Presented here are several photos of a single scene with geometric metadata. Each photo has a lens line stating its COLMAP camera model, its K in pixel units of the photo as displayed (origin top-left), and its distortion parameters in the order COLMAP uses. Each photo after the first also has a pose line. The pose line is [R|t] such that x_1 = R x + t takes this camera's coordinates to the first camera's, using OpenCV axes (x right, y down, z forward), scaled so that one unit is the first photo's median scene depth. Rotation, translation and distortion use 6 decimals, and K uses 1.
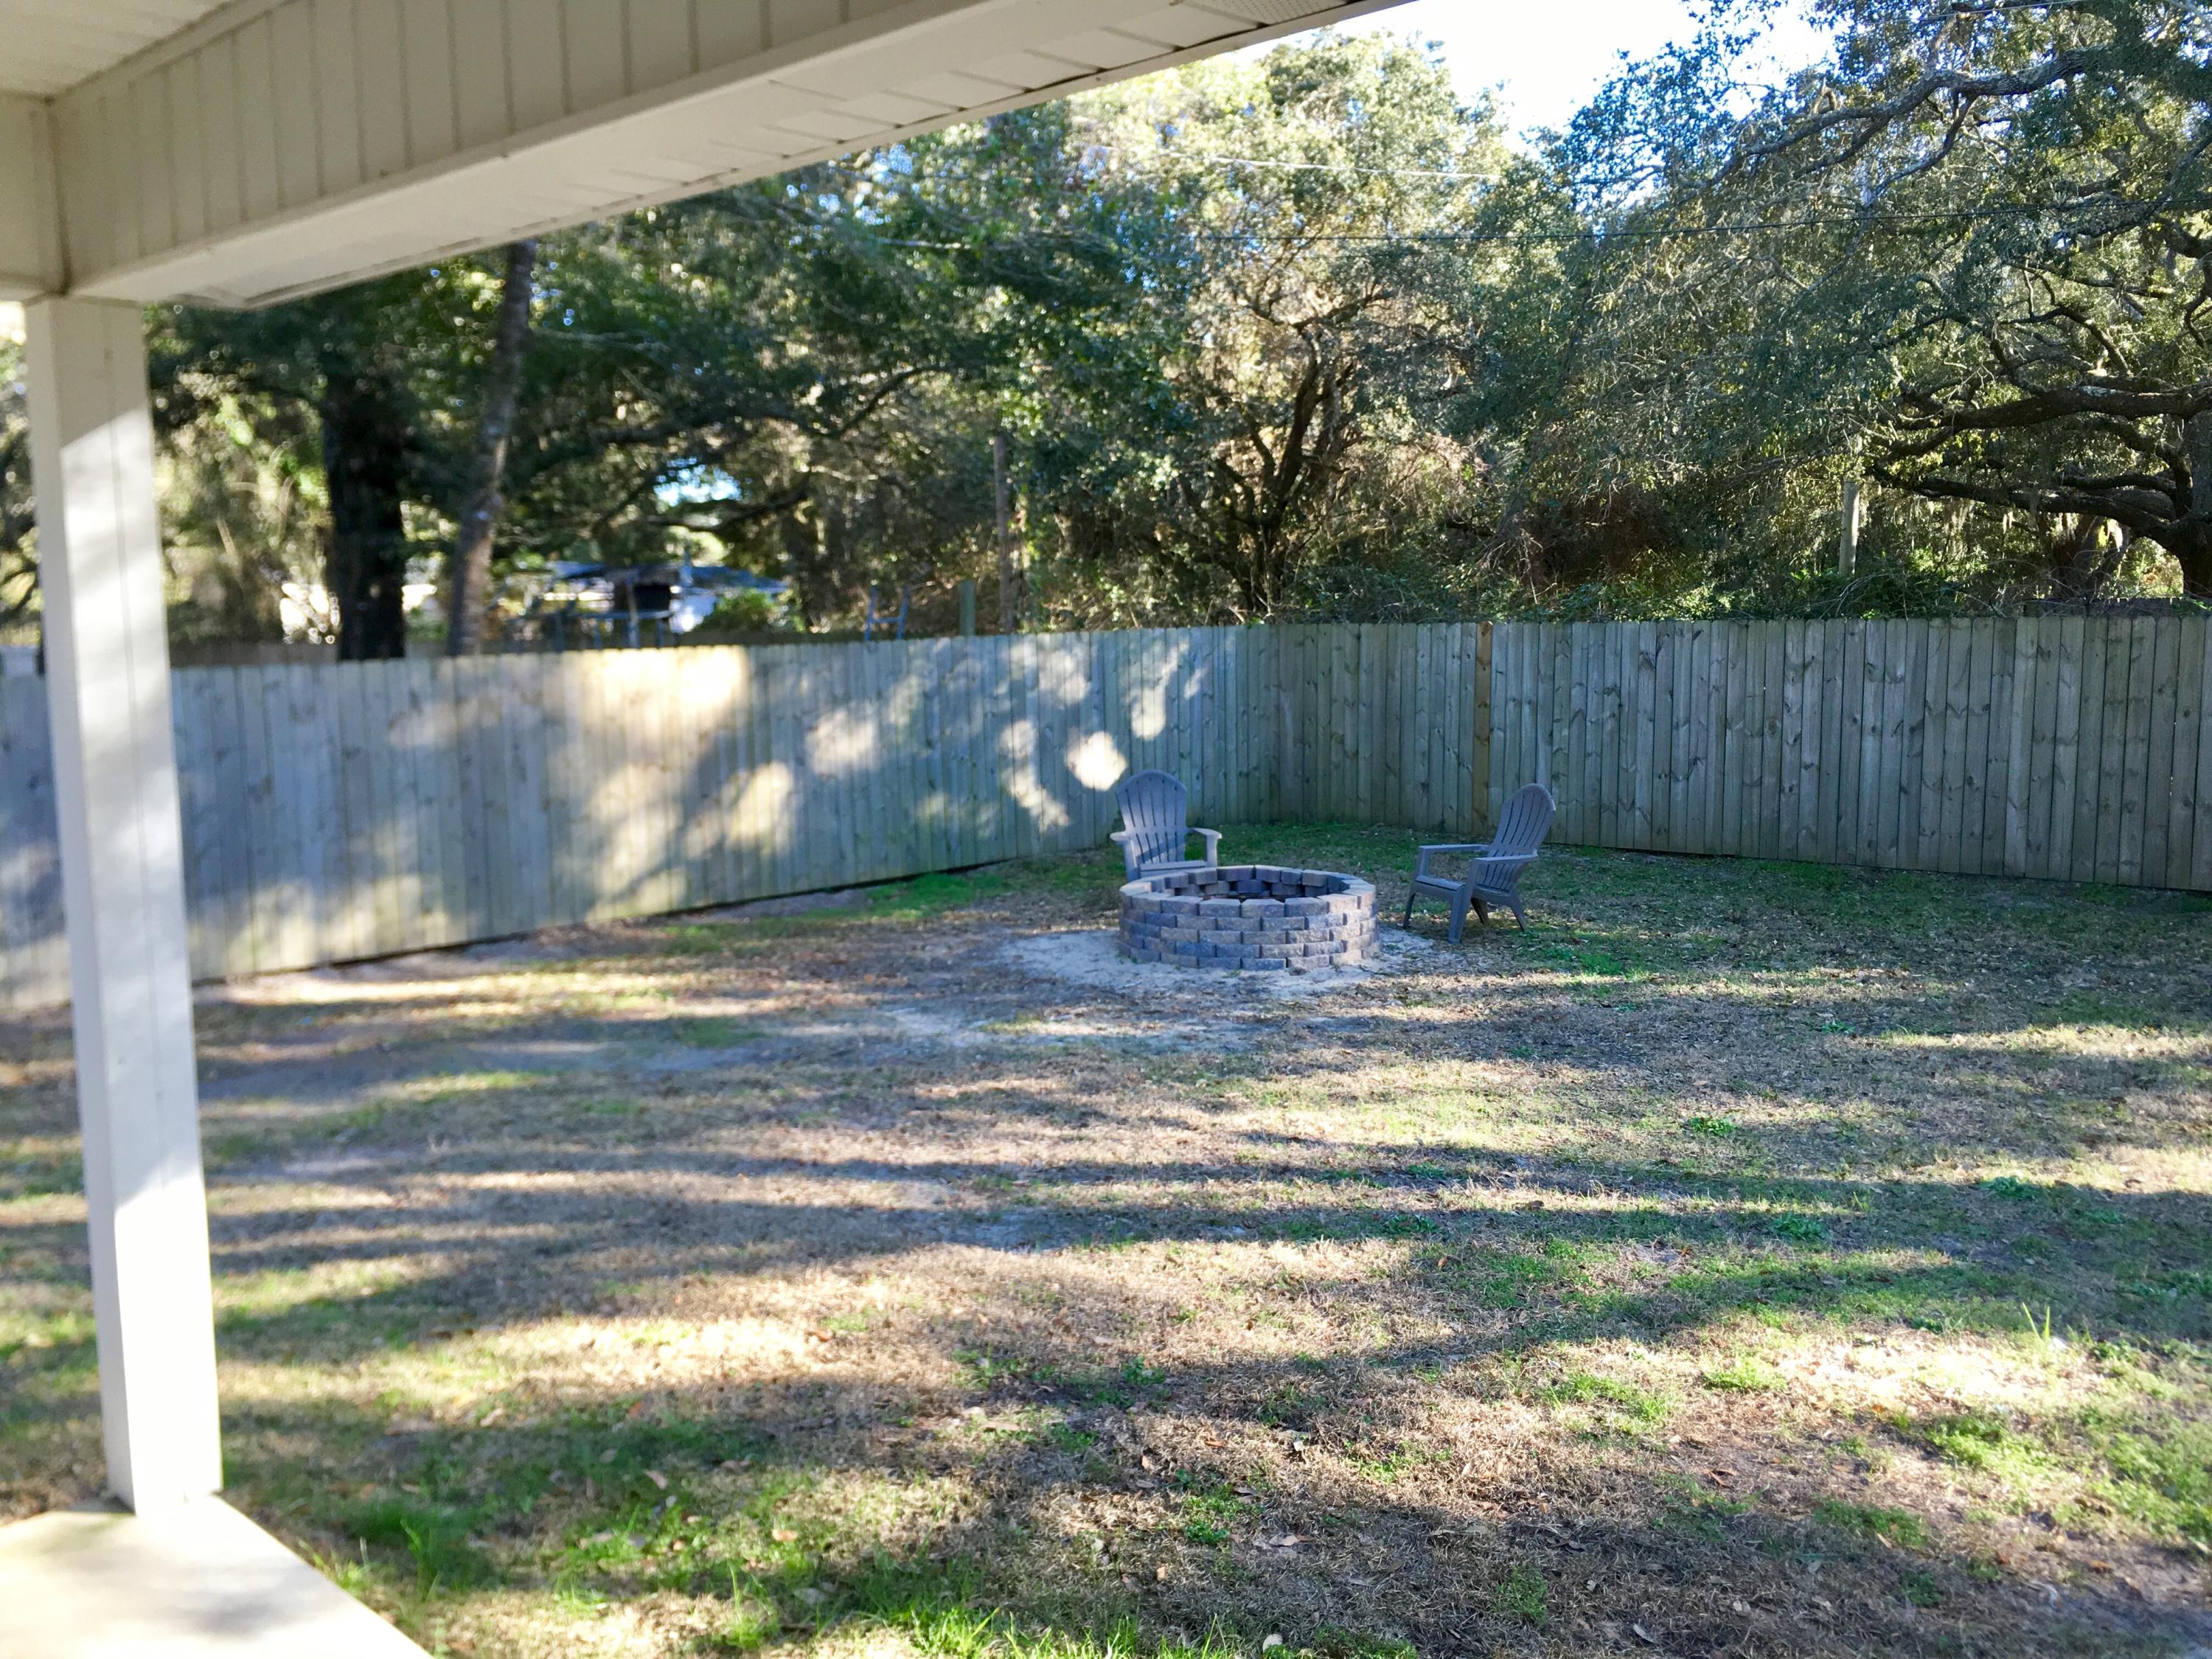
lens RADIAL K [[1885.9, 0, 1106.0], [0, 1885.9, 829.5], [0, 0, 1]] dist [0.083941, -0.122821]
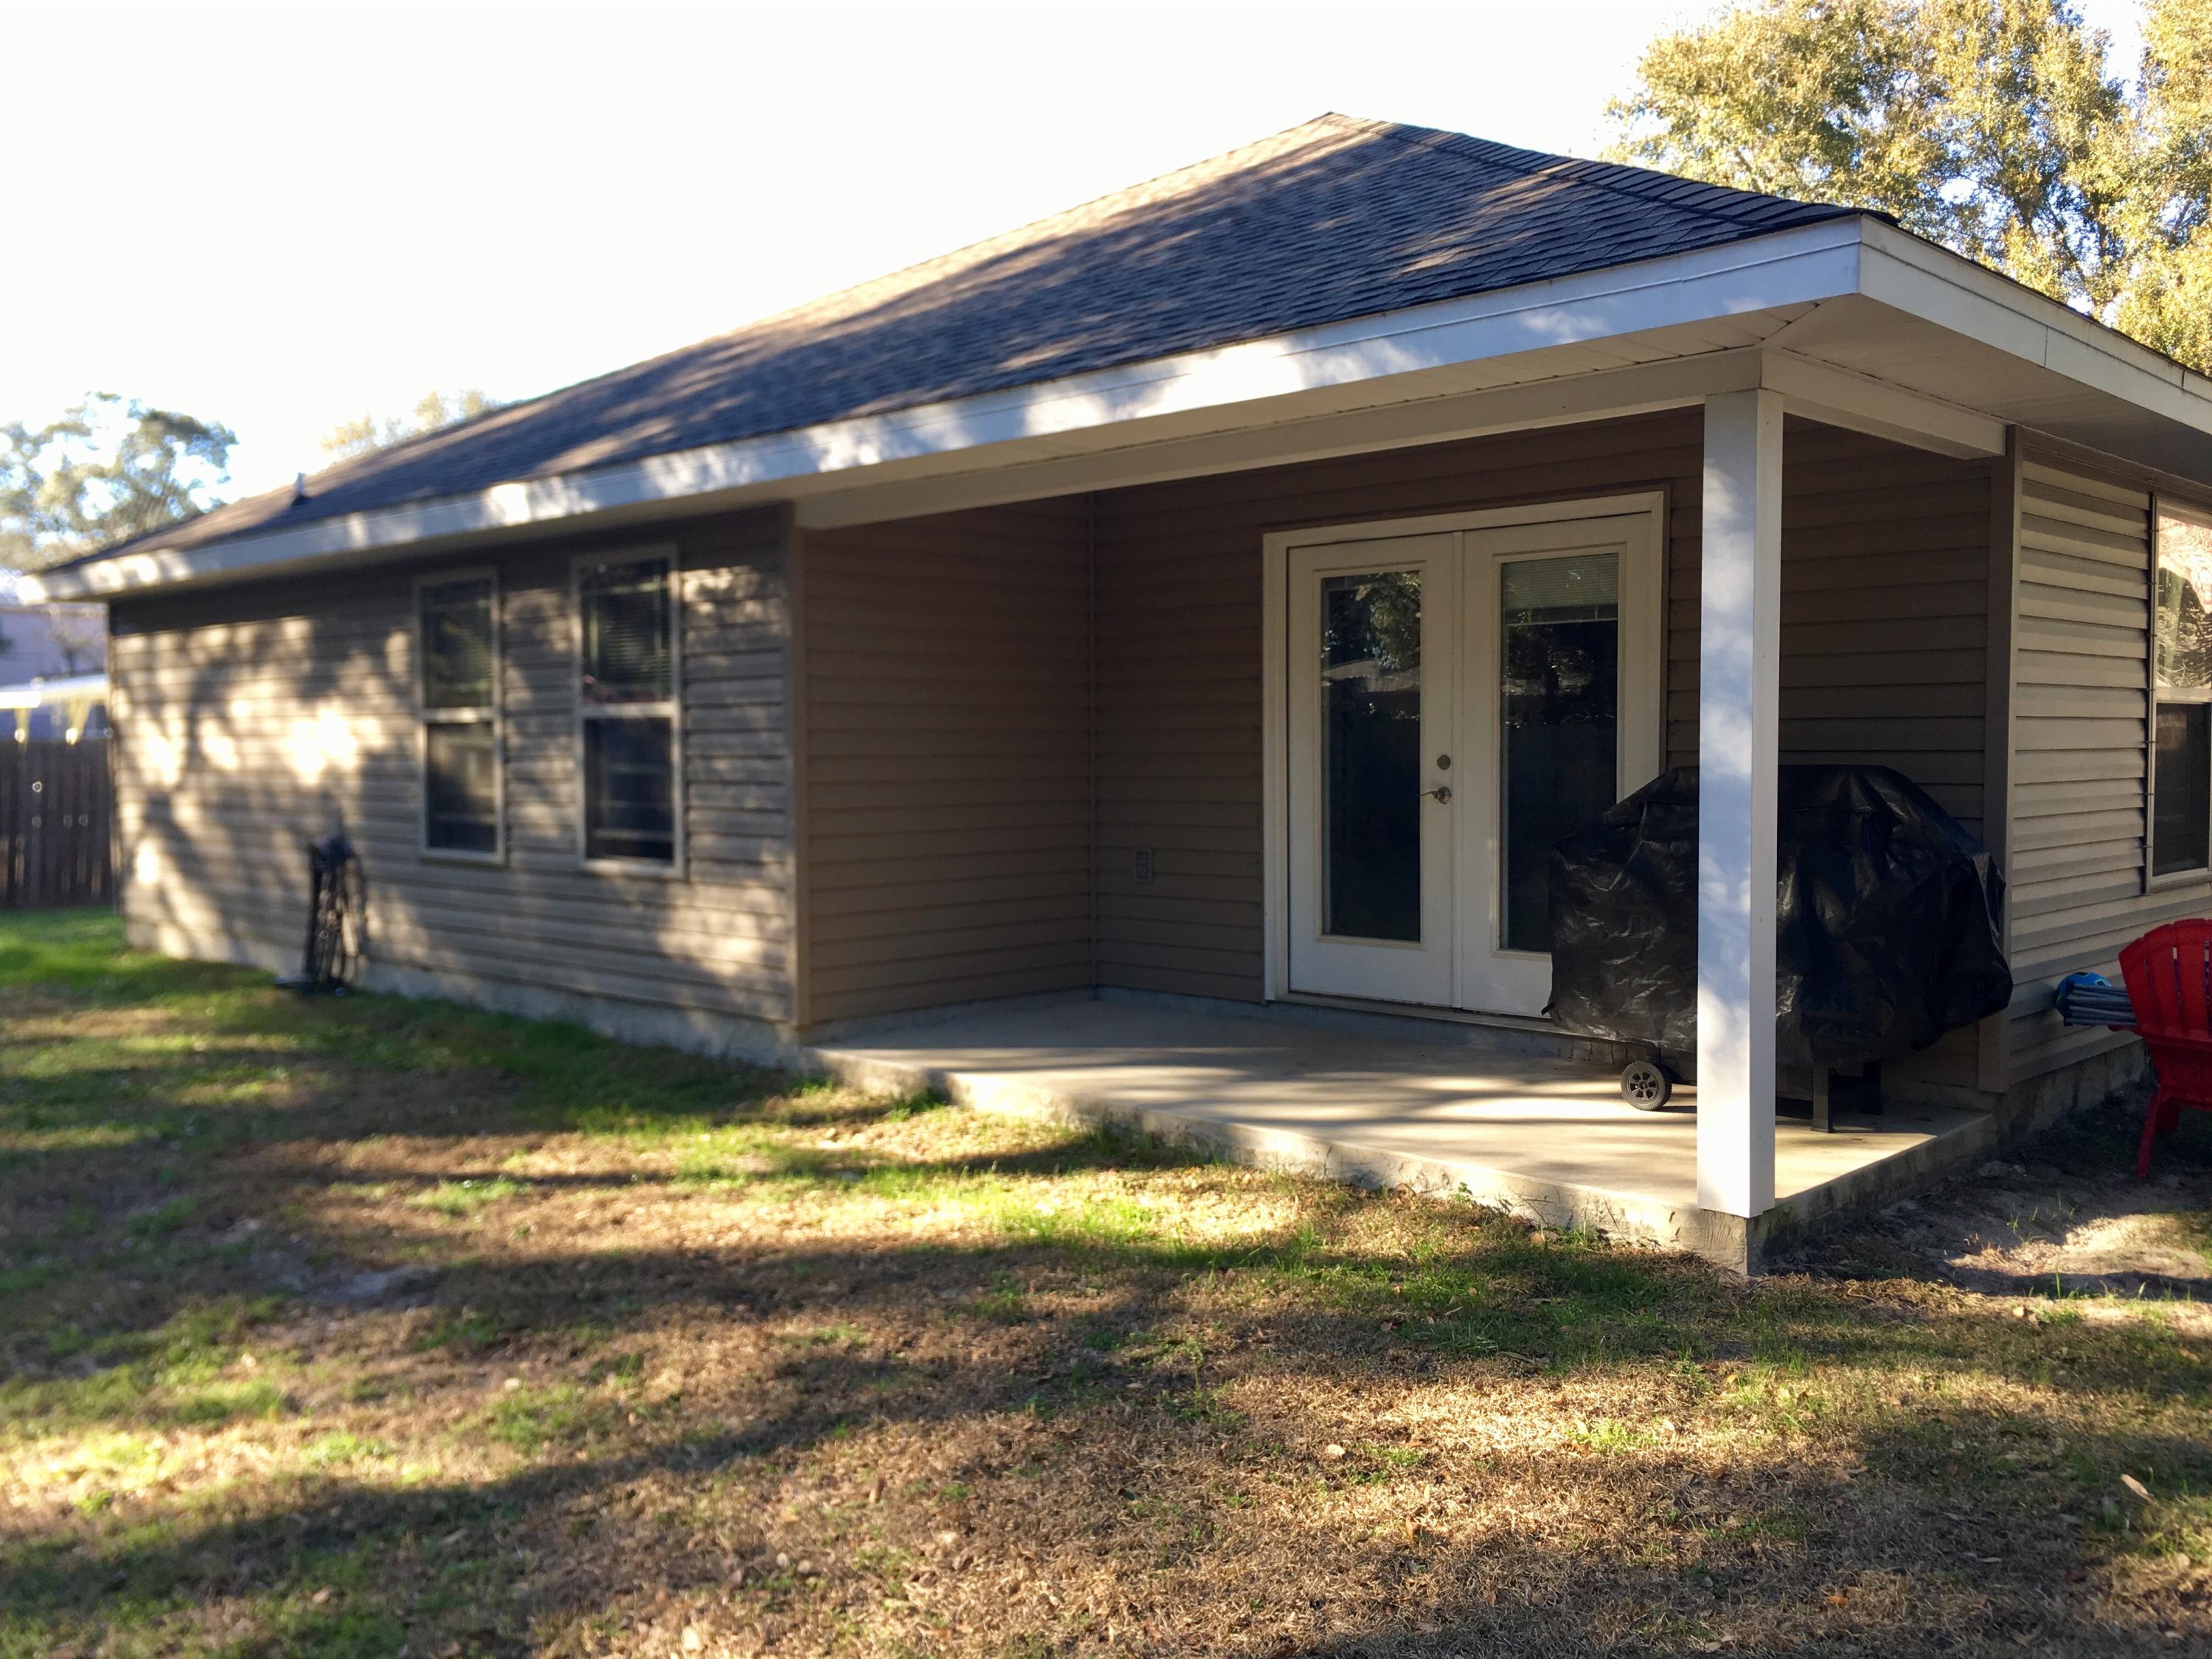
lens RADIAL K [[1885.9, 0, 1106.0], [0, 1885.9, 829.5], [0, 0, 1]] dist [0.083941, -0.122821]
pose [[-0.999693, 0.015249, 0.019509, -0.041501], [0.018205, 0.986684, 0.161630, -0.123815], [-0.016785, 0.161936, -0.986659, 1.781115]]
